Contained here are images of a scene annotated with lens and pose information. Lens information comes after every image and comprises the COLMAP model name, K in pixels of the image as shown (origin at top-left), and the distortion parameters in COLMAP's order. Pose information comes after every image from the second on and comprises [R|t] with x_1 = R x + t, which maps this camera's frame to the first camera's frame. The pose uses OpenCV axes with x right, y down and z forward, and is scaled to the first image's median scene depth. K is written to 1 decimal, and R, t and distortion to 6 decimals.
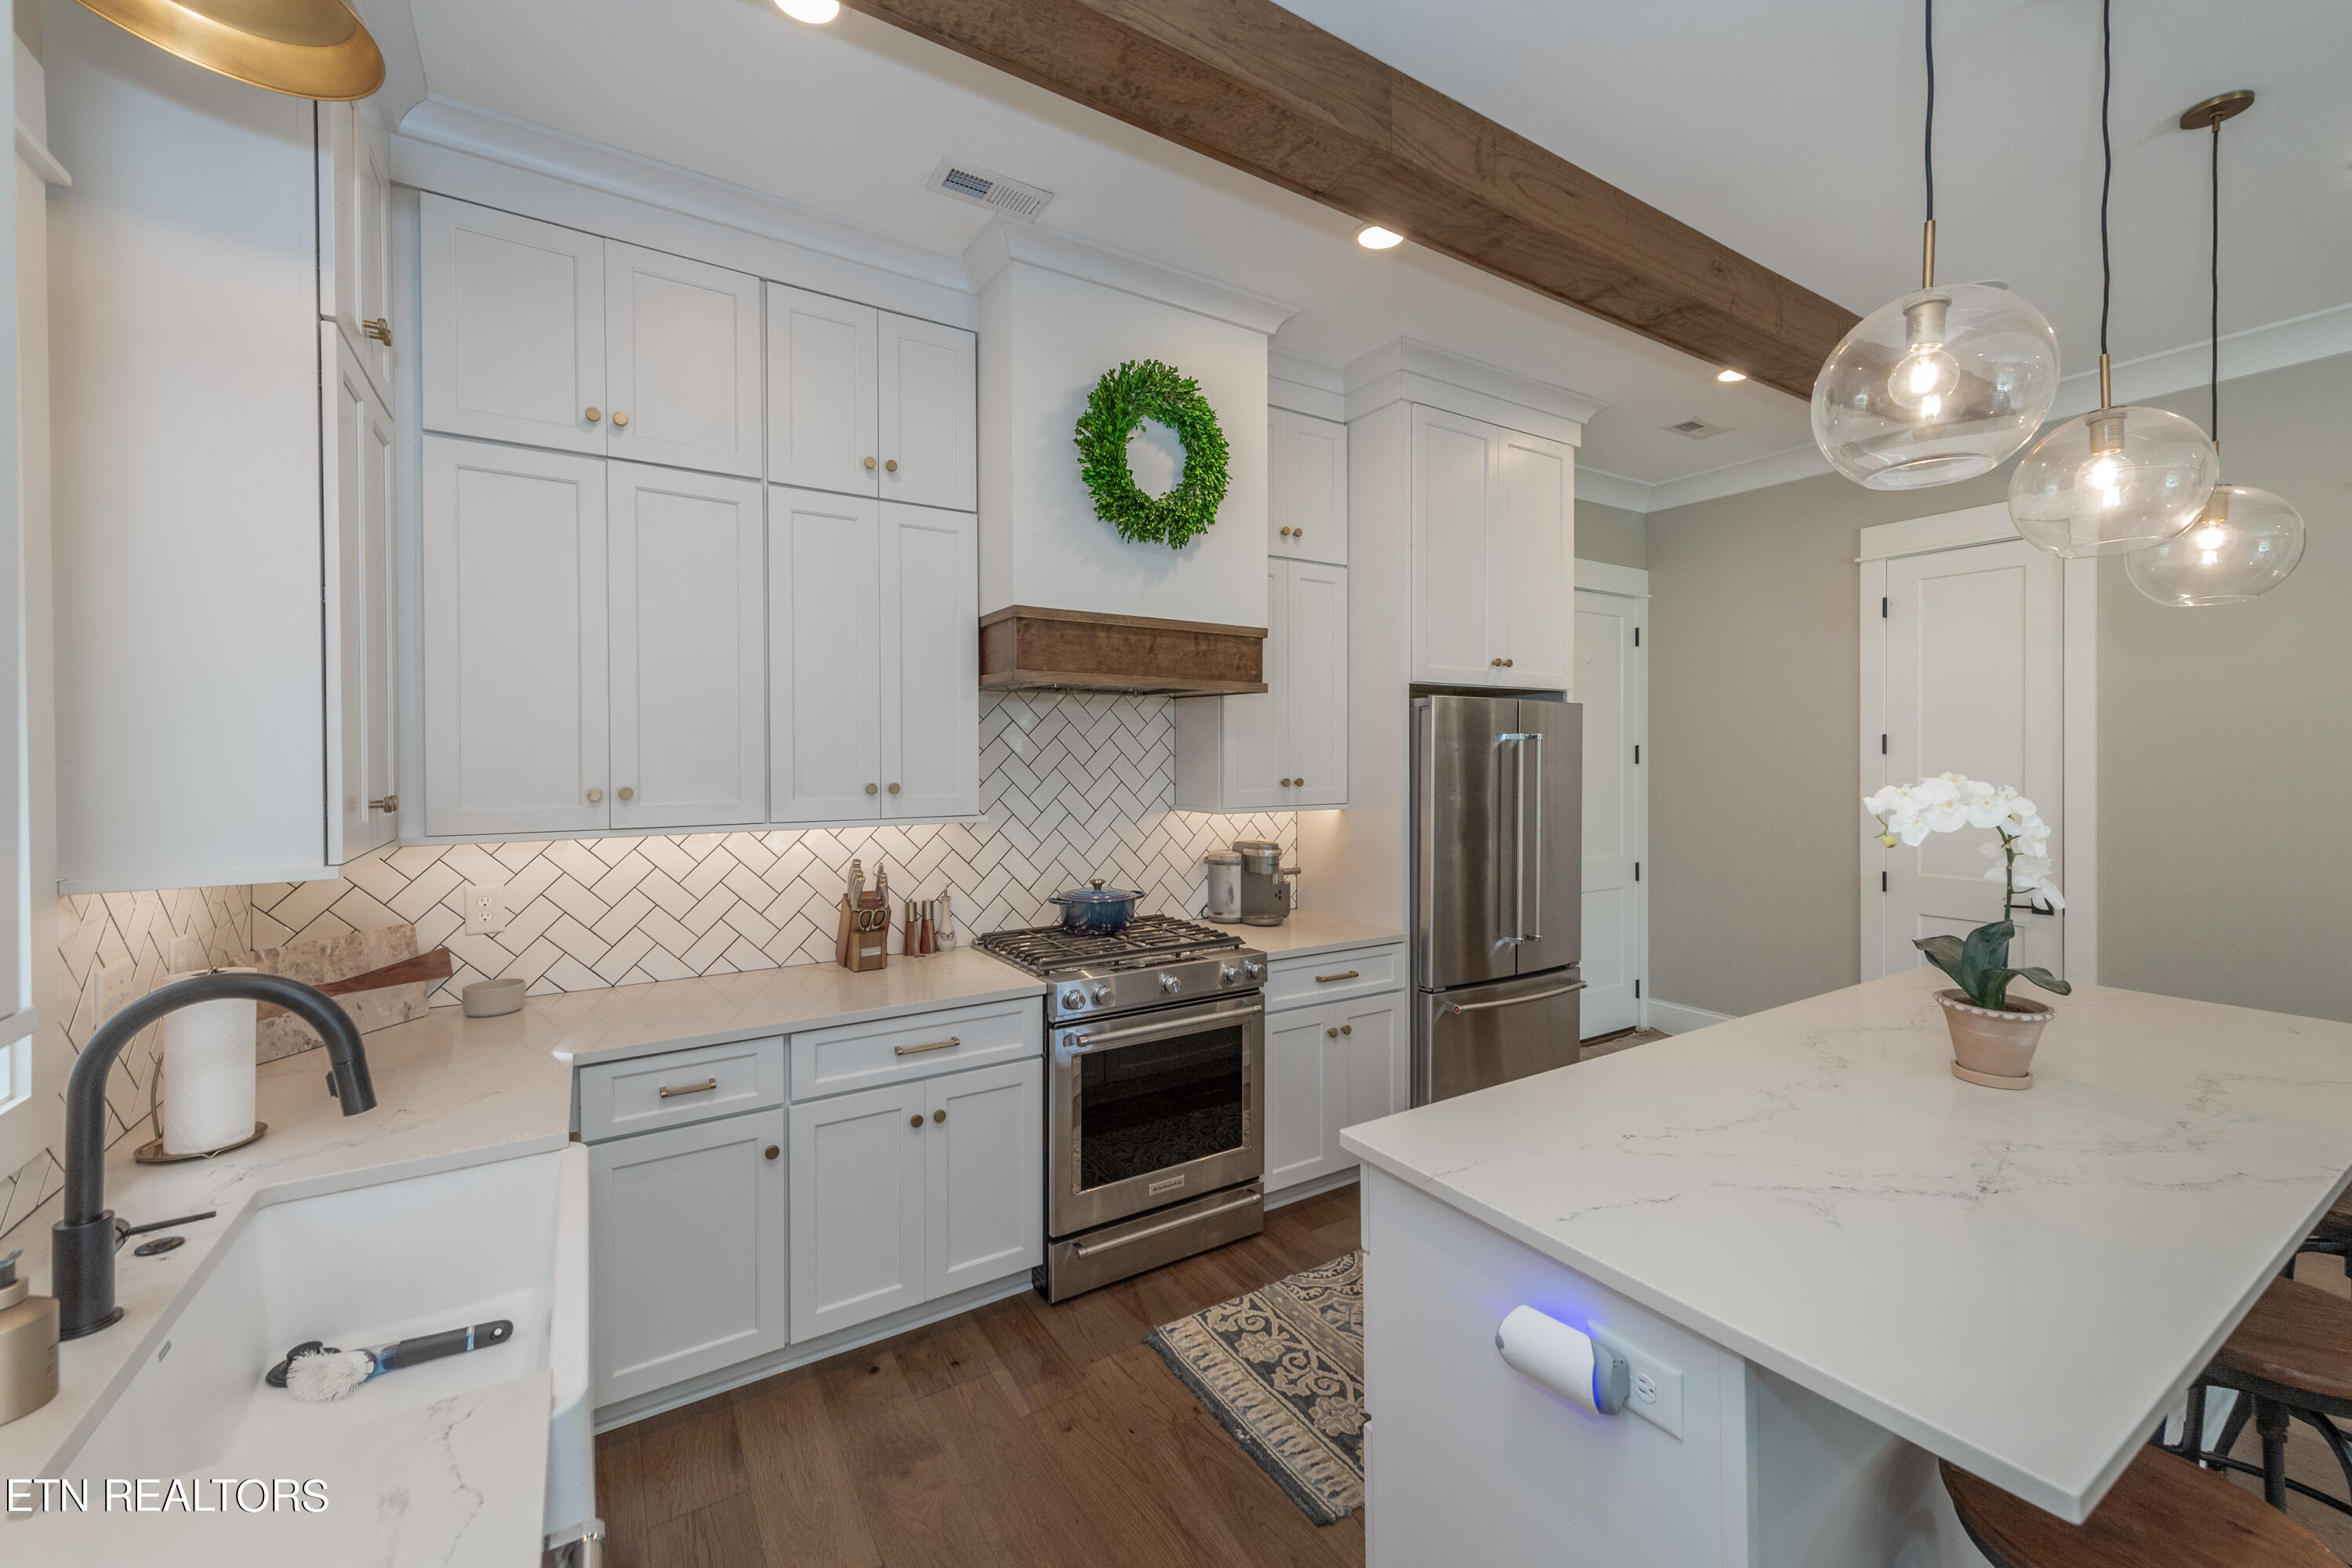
lens RADIAL K [[907.3, 0, 1175.5], [0, 907.3, 761.0], [0, 0, 1]] dist [0.000341, -0.000006]
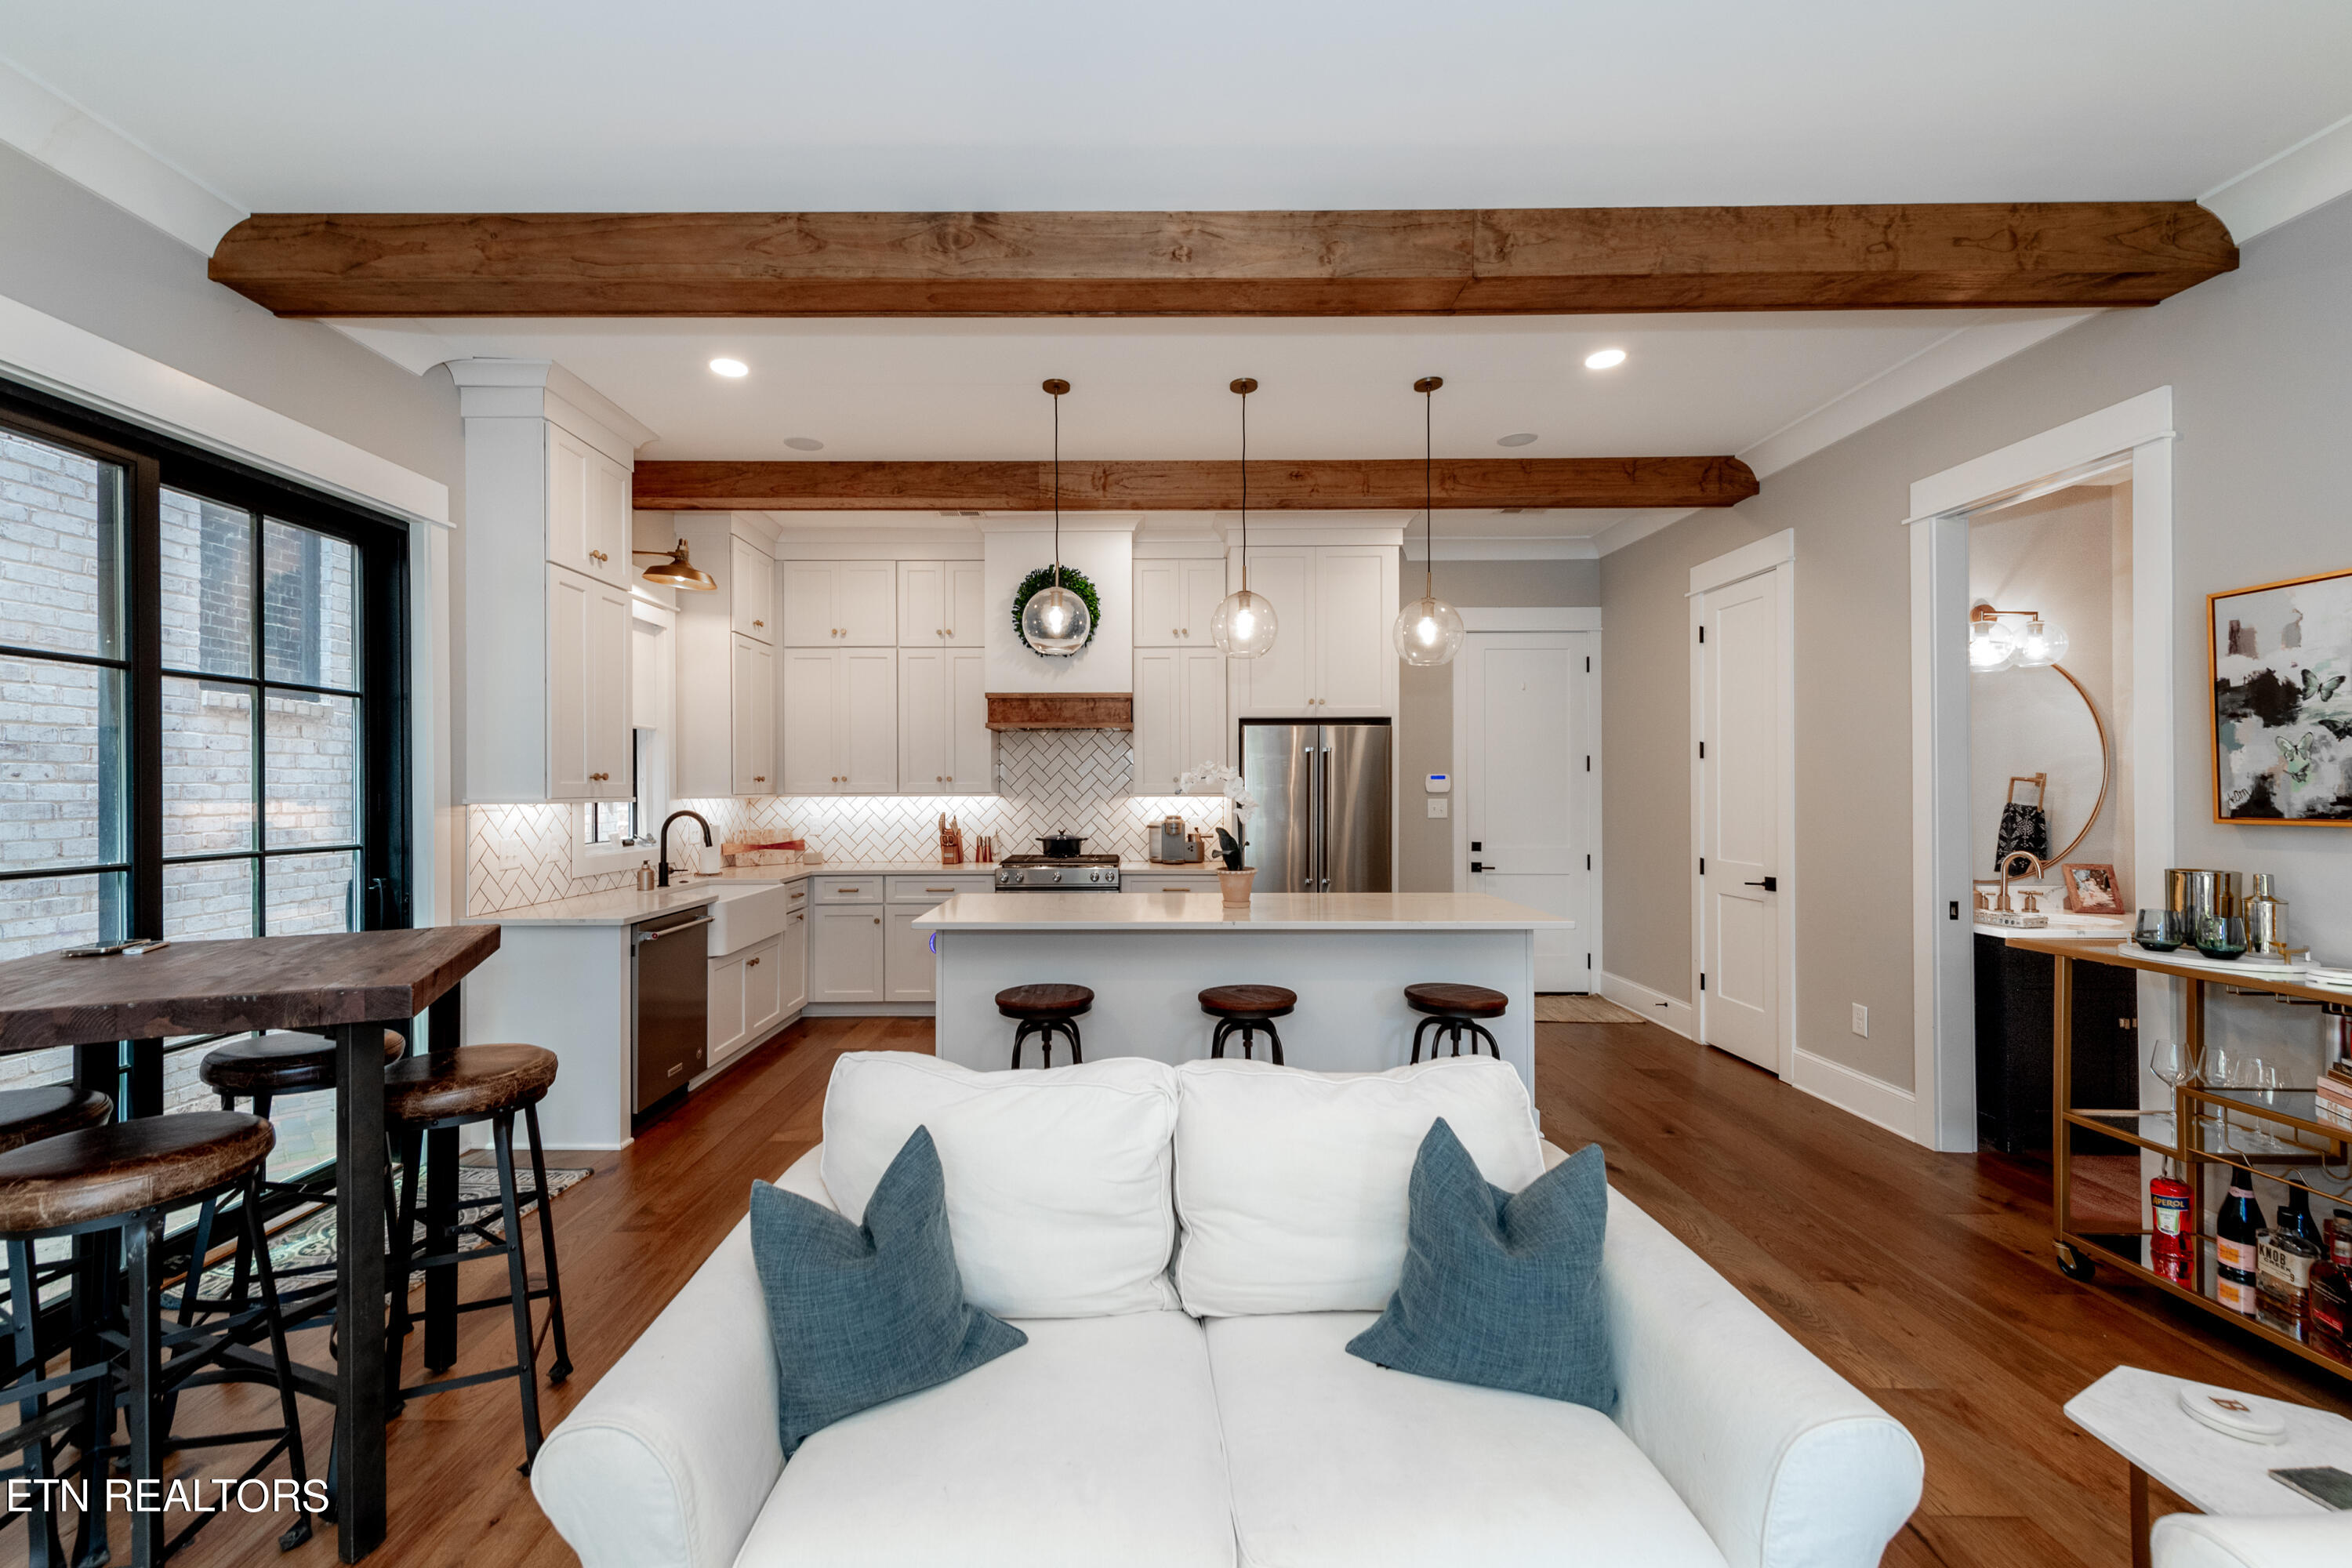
lens RADIAL K [[947.2, 0, 1164.3], [0, 947.2, 787.8], [0, 0, 1]] dist [-0.000112, 0.000003]
pose [[0.842831, -0.001267, -0.538176, 1.250800], [-0.002500, 0.999977, -0.006270, 0.060030], [0.538172, 0.006630, 0.842809, -0.596347]]
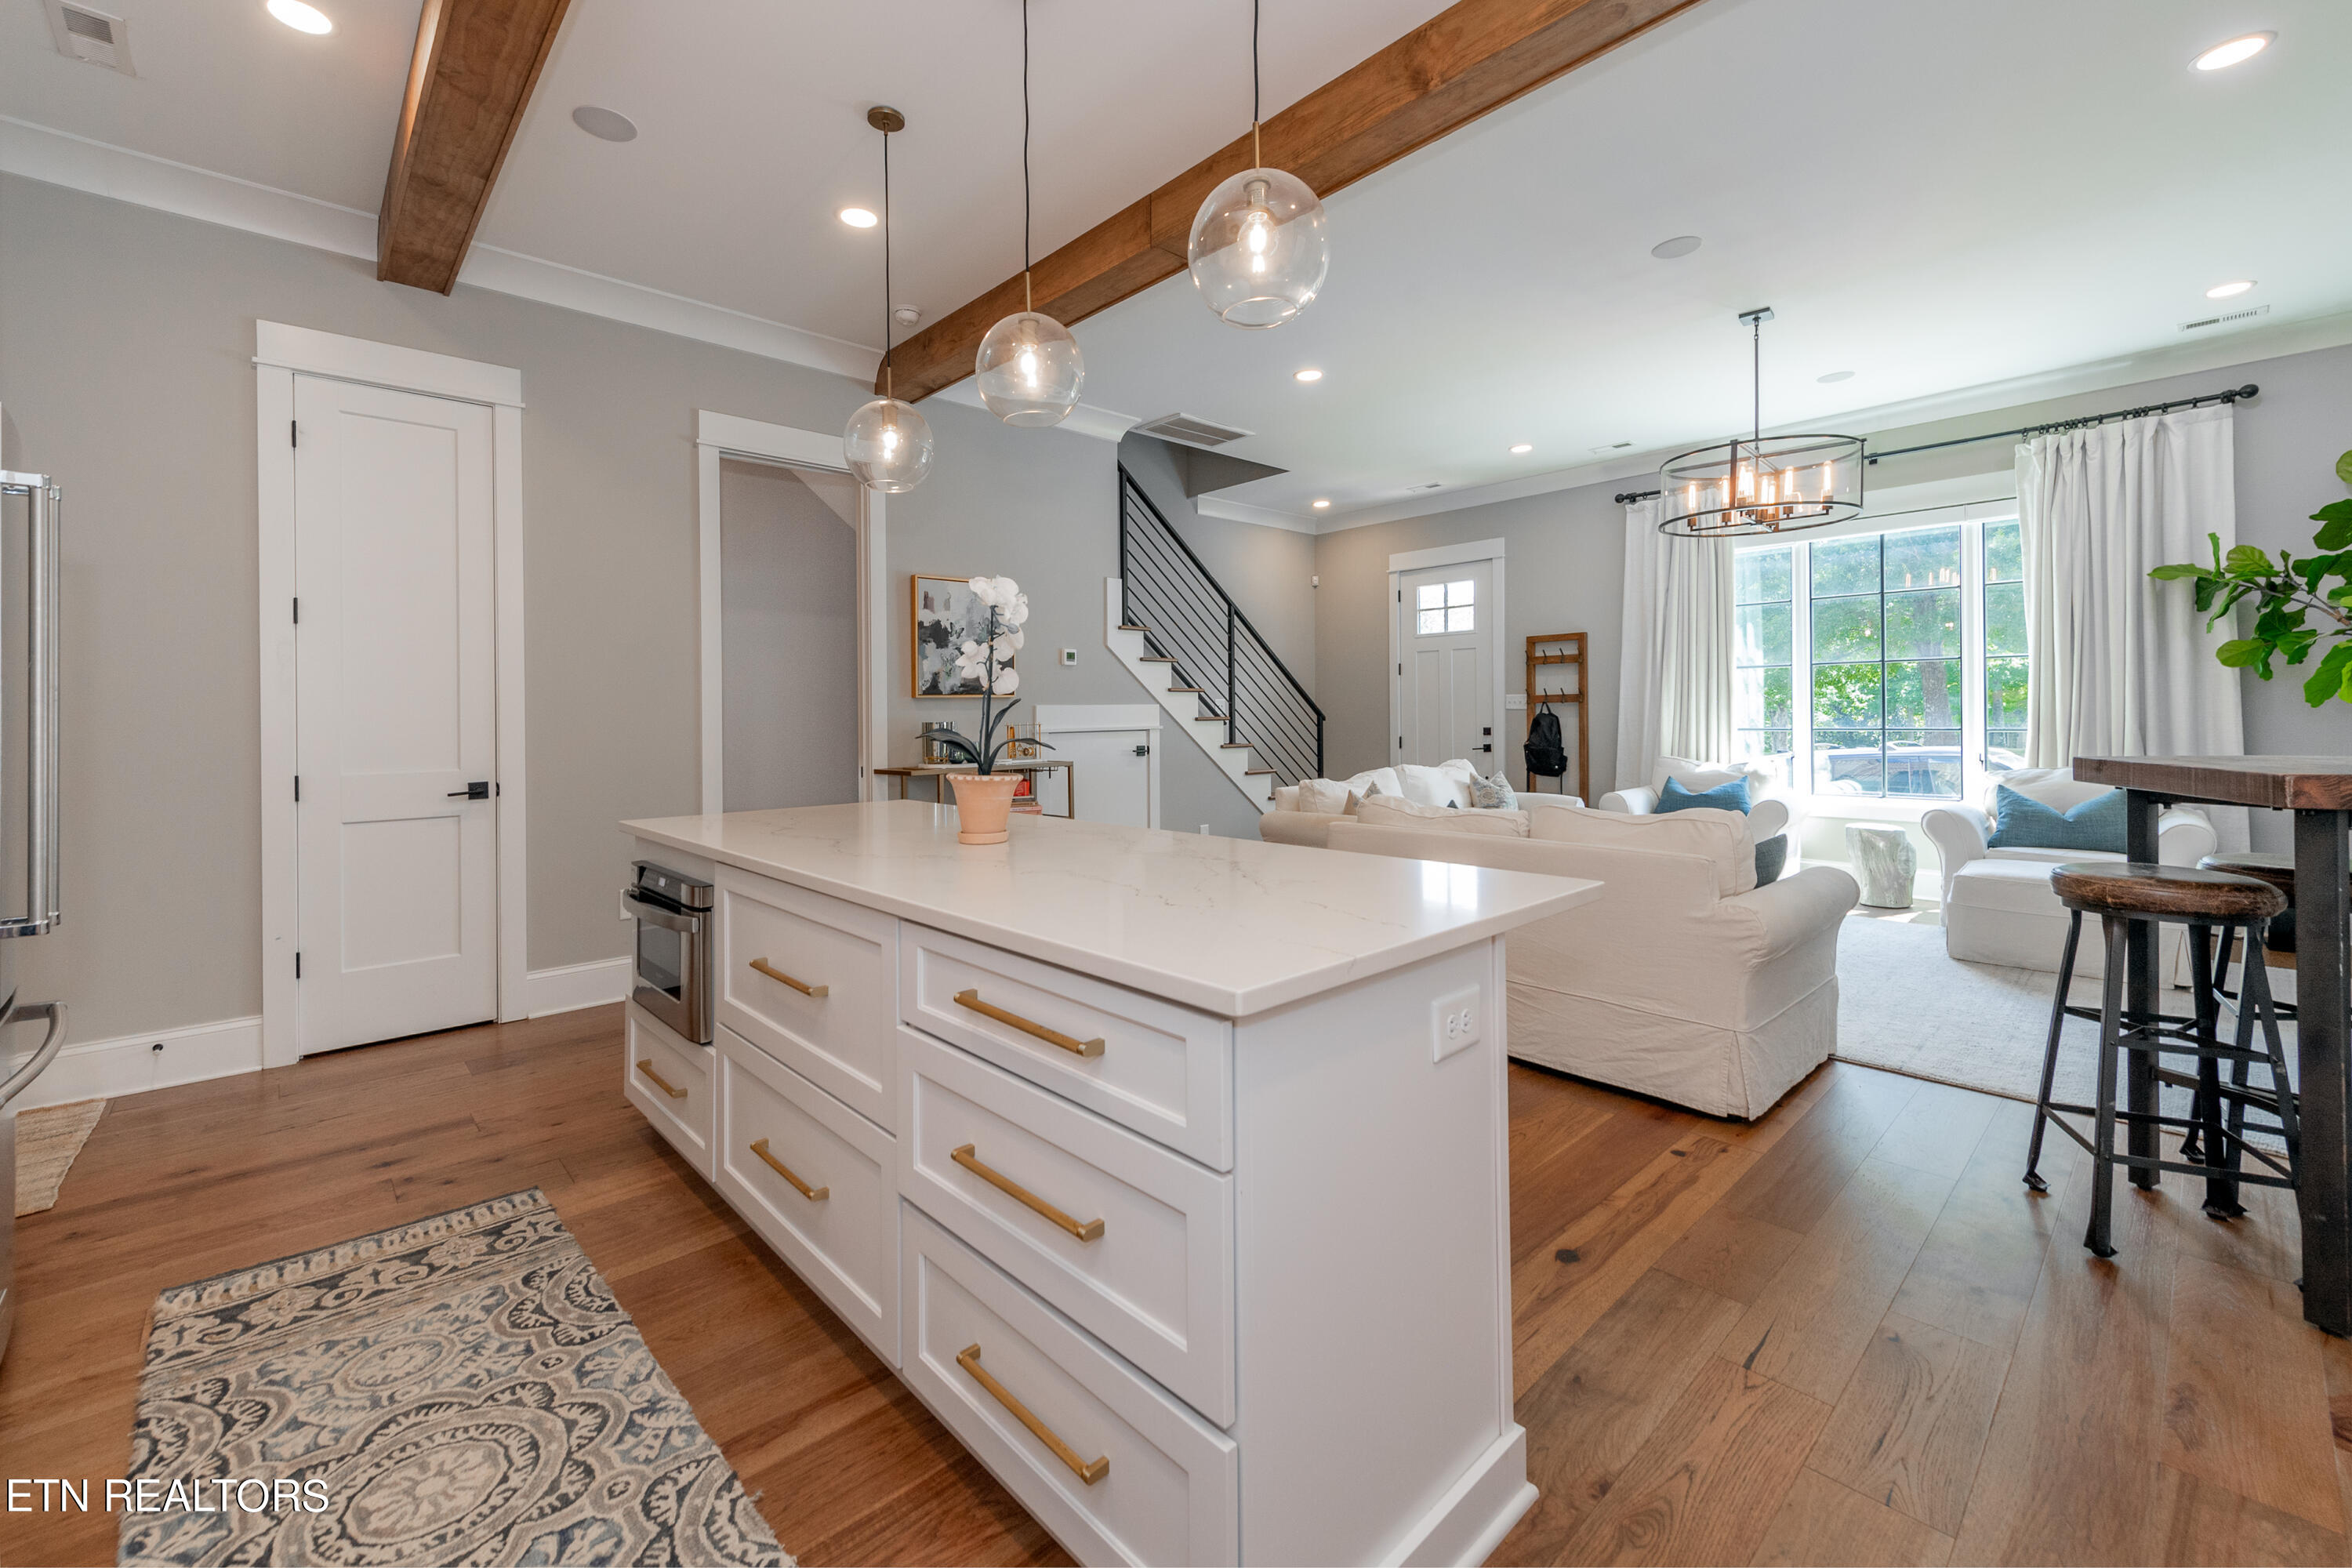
lens RADIAL K [[973.1, 0, 1170.1], [0, 973.1, 705.9], [0, 0, 1]] dist [-0.000626, -0.000073]
pose [[-0.173961, -0.001046, 0.984752, -0.230909], [0.013022, 0.999910, 0.003362, 0.101633], [-0.984666, 0.013409, -0.173932, 0.609169]]
